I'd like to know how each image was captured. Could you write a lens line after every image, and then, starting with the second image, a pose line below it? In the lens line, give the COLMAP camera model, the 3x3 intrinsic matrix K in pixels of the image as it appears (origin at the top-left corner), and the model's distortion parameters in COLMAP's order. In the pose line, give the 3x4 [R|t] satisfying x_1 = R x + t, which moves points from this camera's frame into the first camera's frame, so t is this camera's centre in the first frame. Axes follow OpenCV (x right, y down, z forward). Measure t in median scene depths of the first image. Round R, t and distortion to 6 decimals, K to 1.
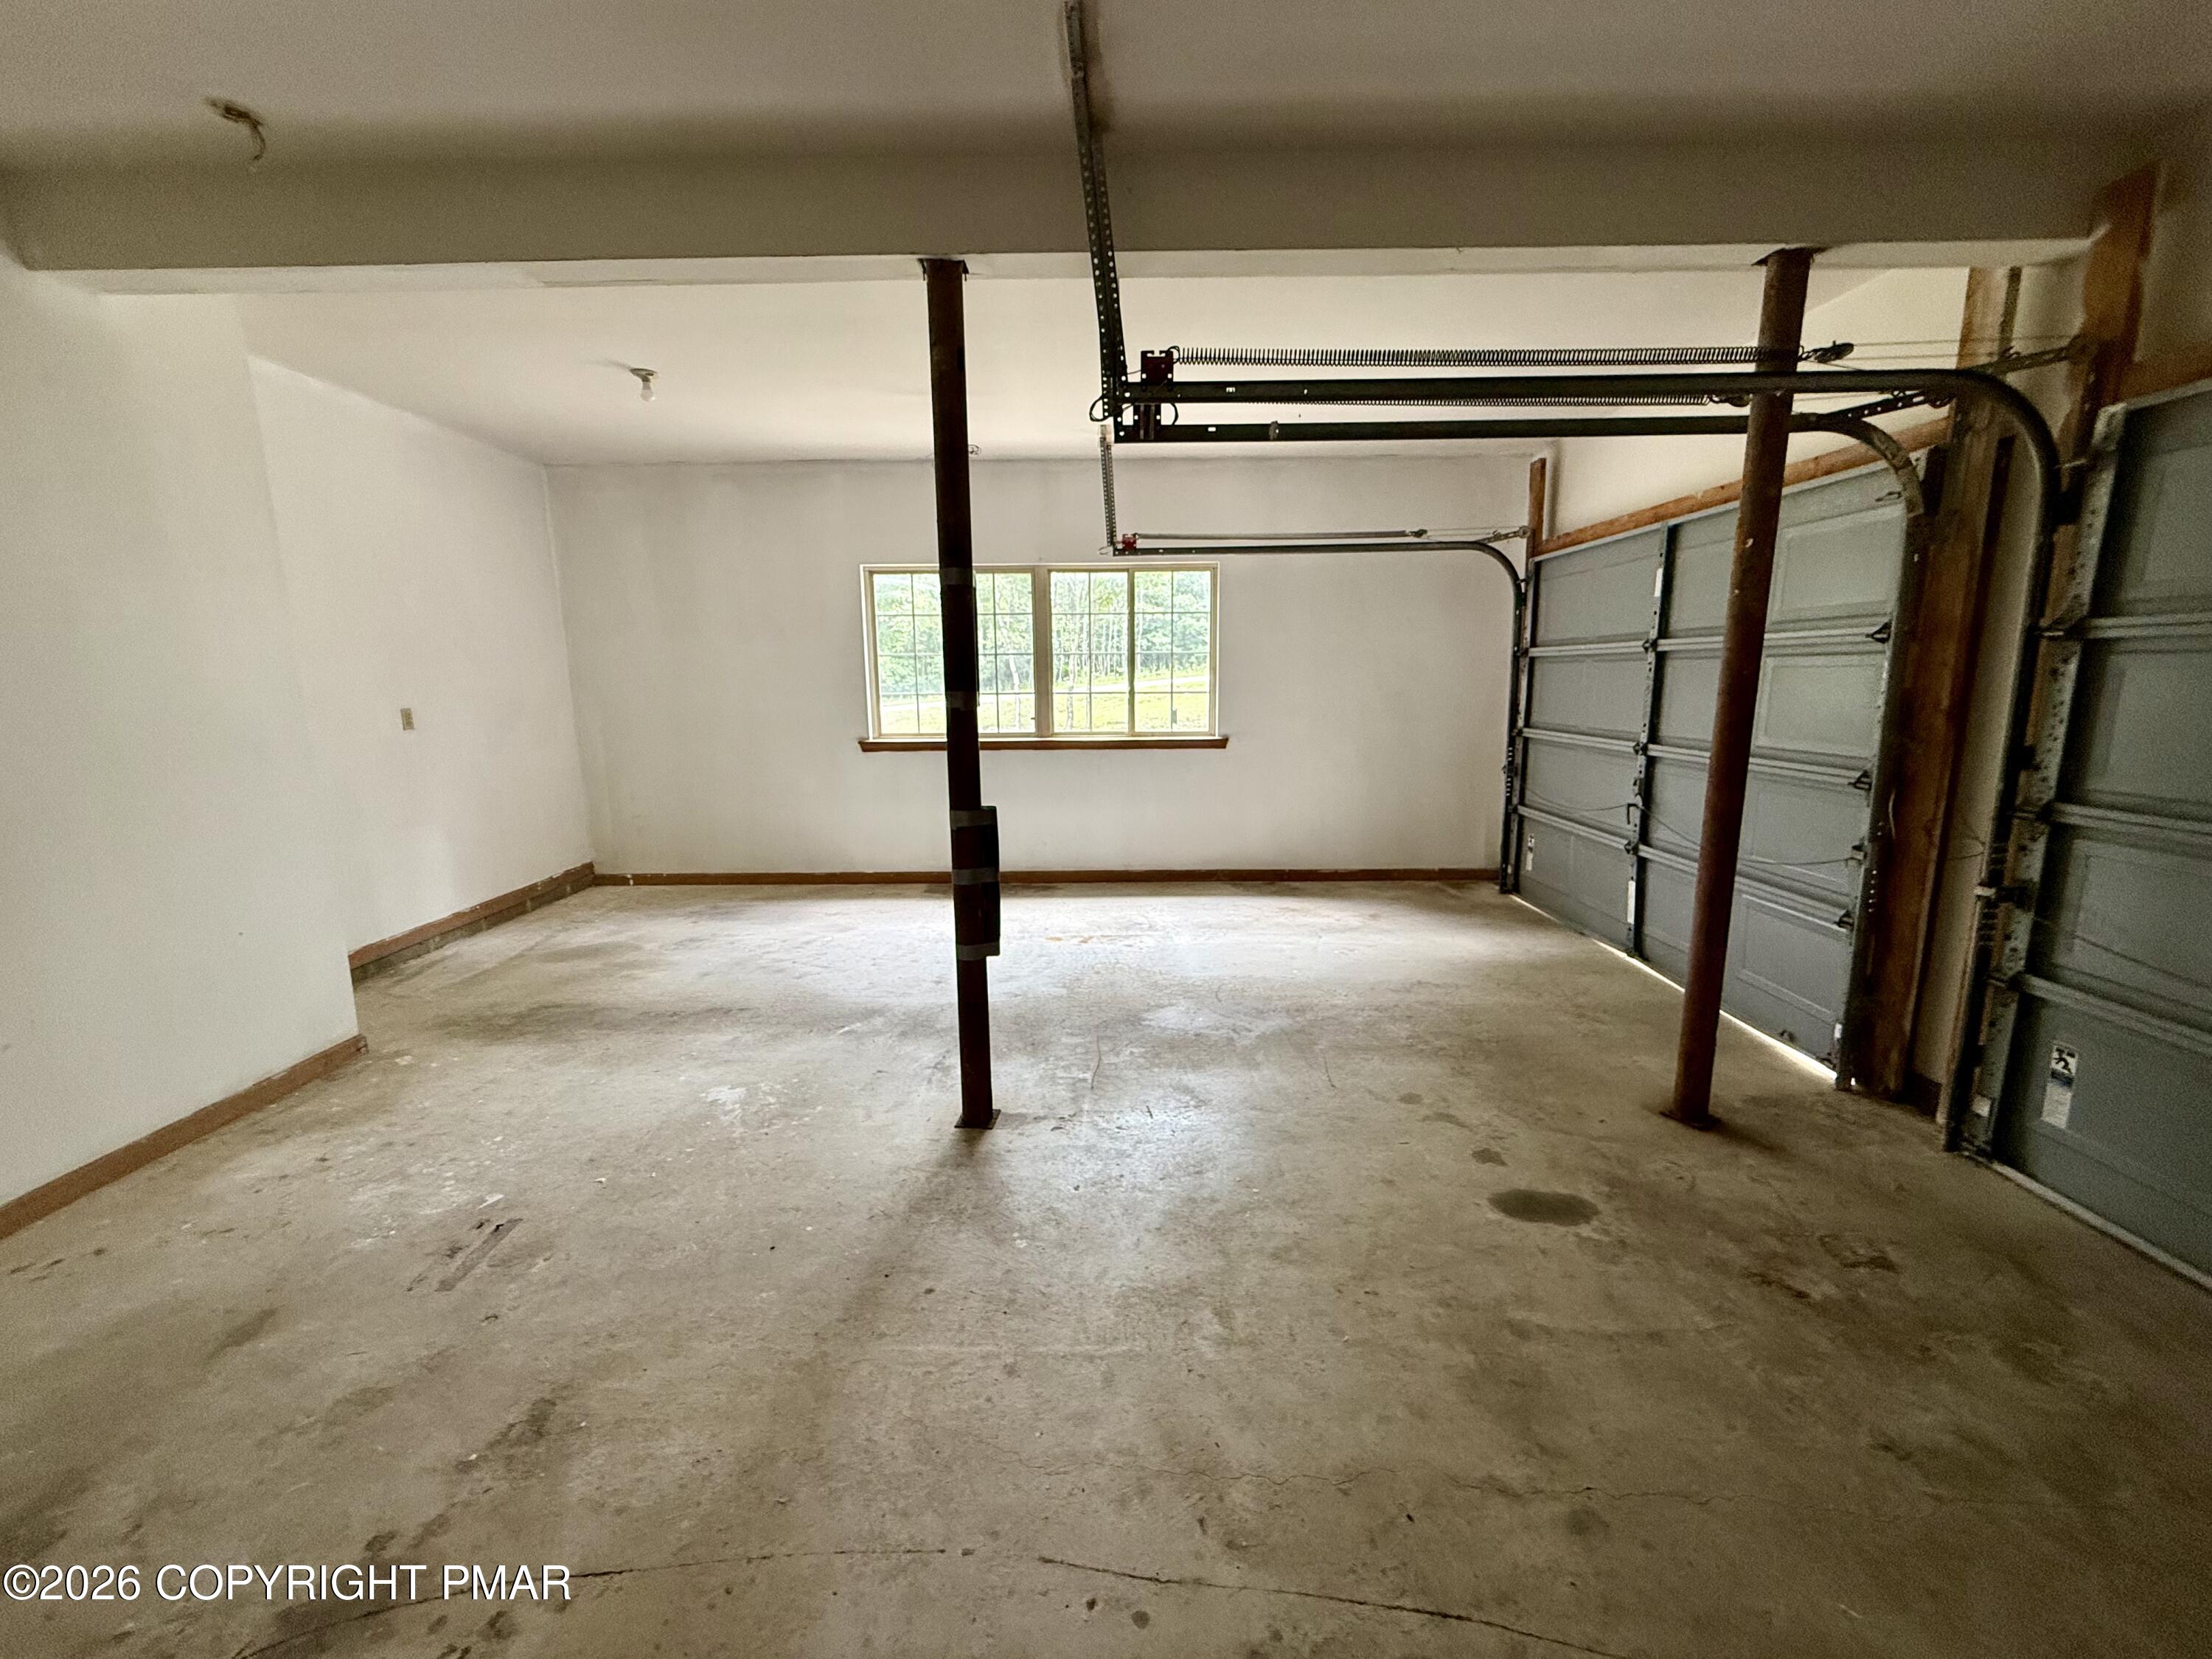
lens RADIAL K [[888.6, 0, 1106.0], [0, 888.6, 829.5], [0, 0, 1]] dist [0.002506, 0.000581]
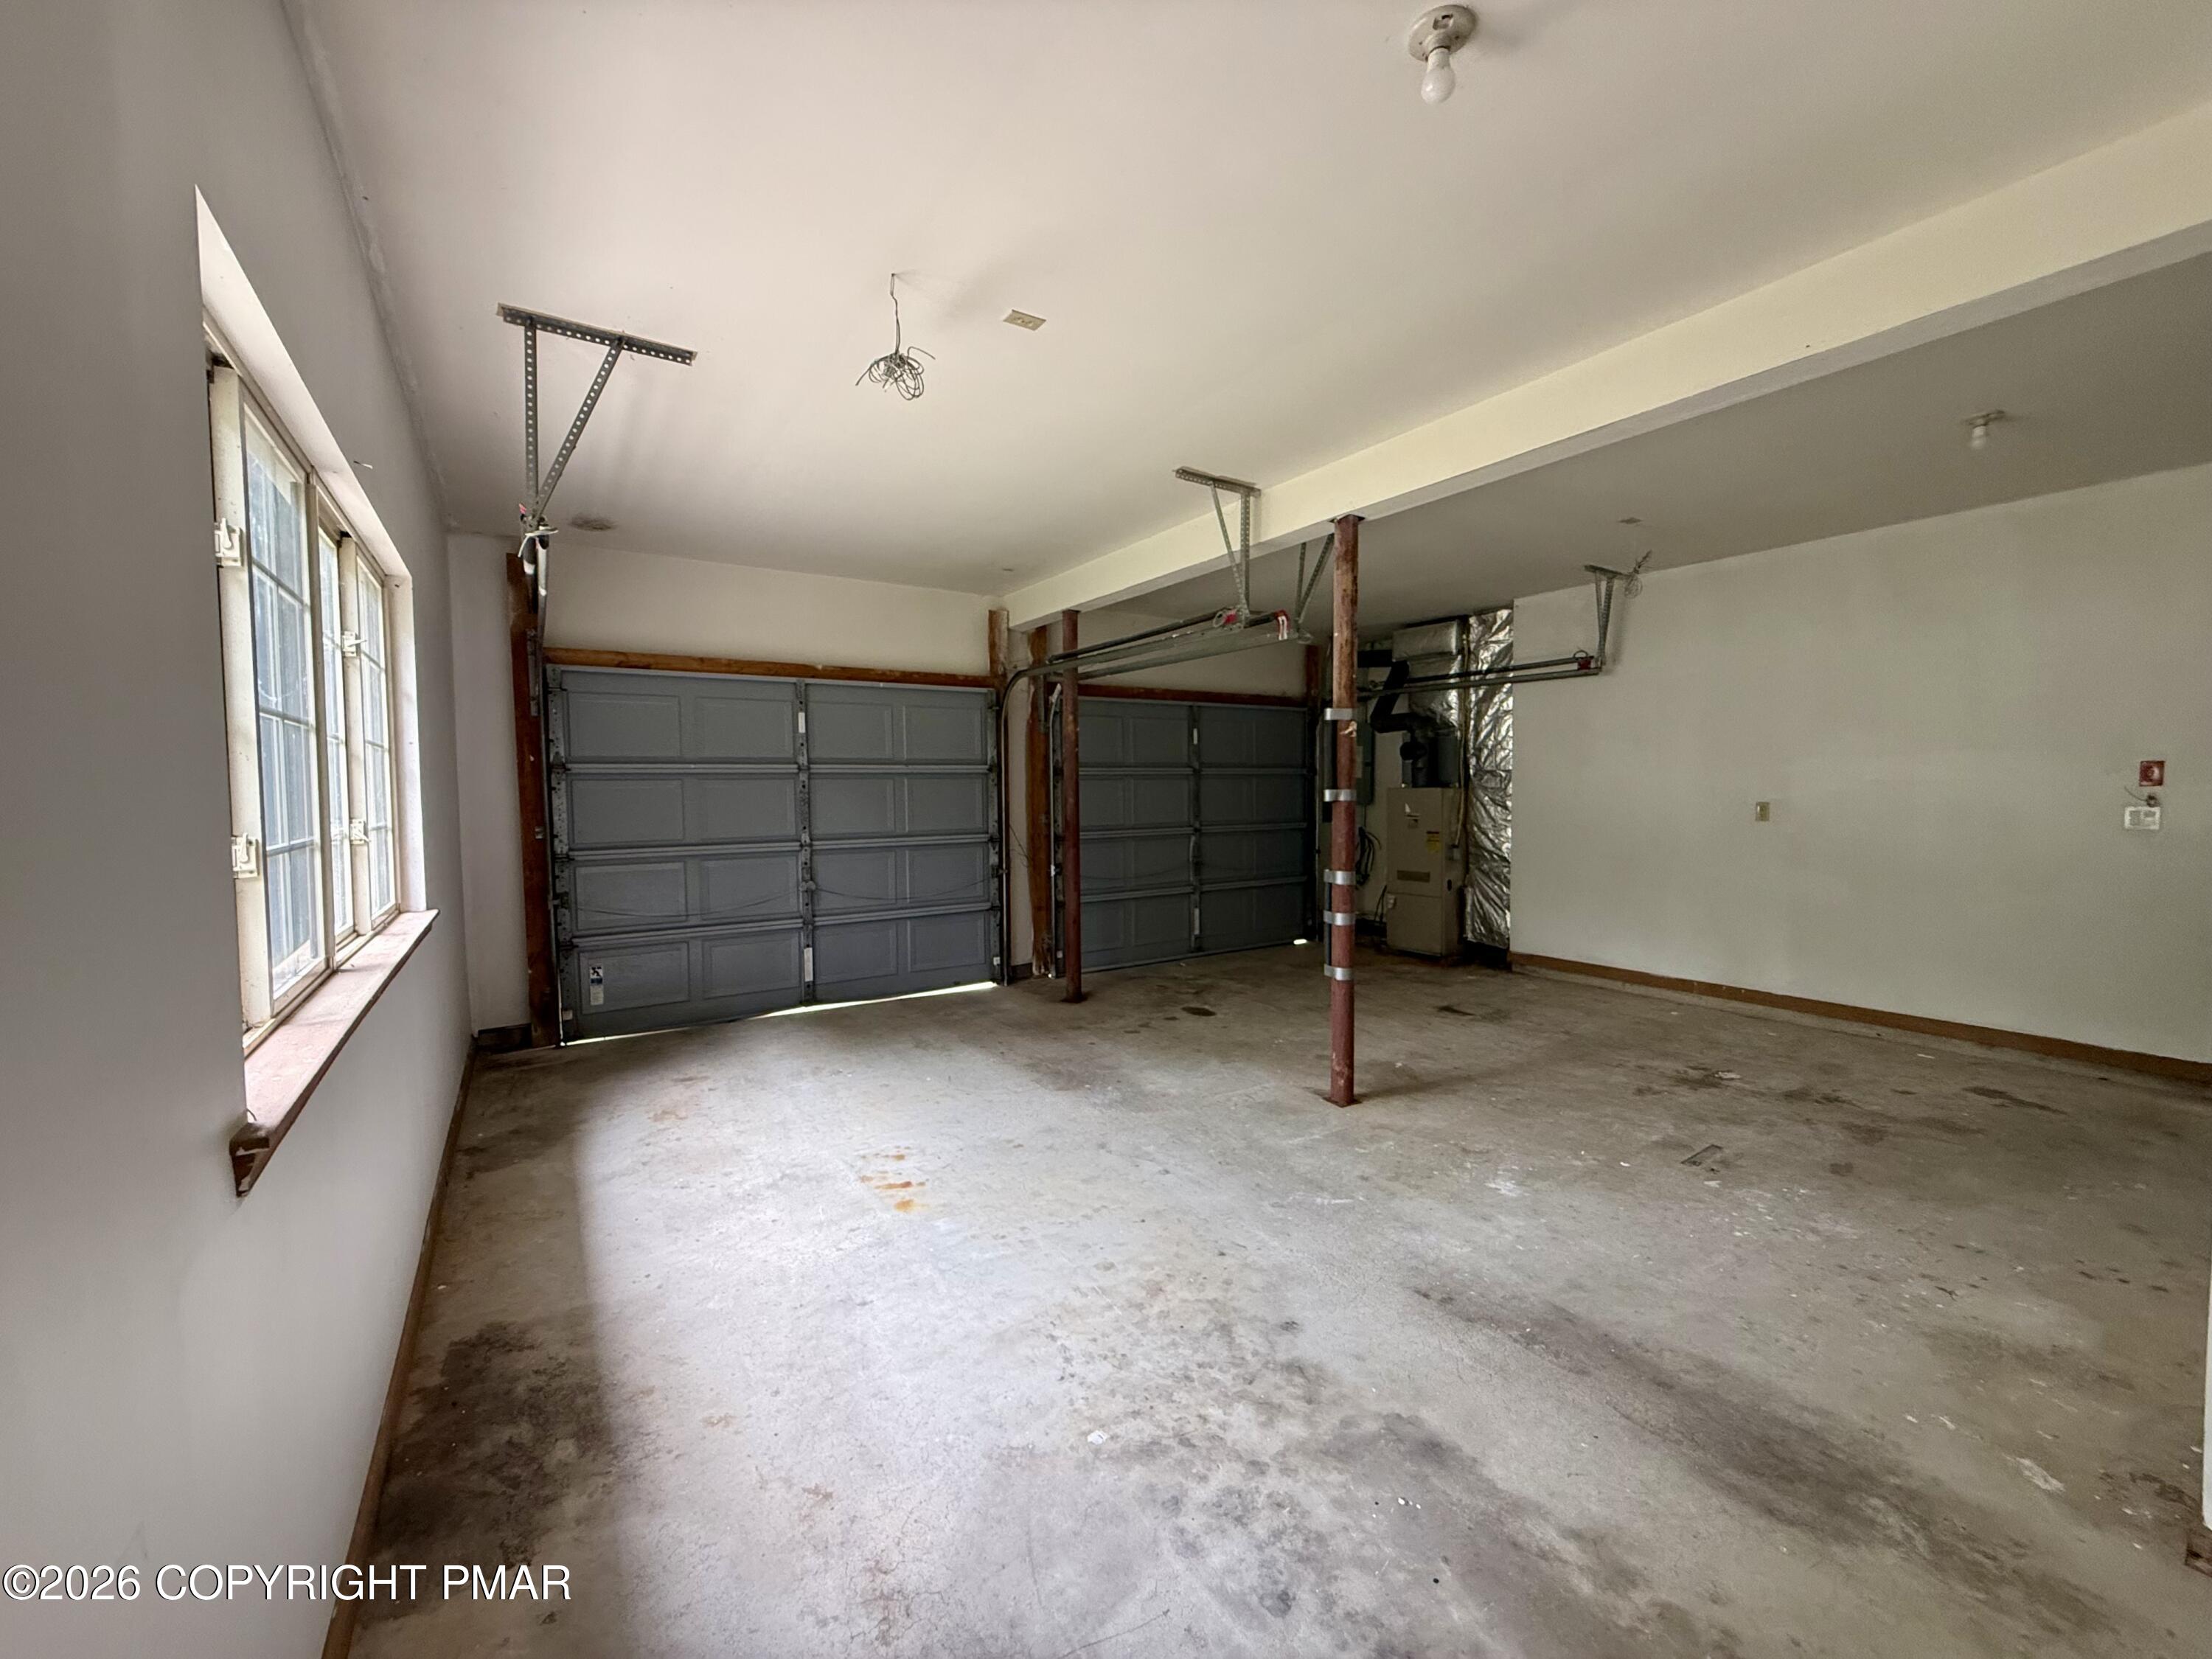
lens RADIAL K [[888.6, 0, 1106.0], [0, 888.6, 829.5], [0, 0, 1]] dist [0.002506, 0.000581]
pose [[-0.550440, -0.026924, 0.834440, -1.045886], [0.158078, 0.978039, 0.135834, -0.315675], [-0.819773, 0.206676, -0.534096, 1.894681]]
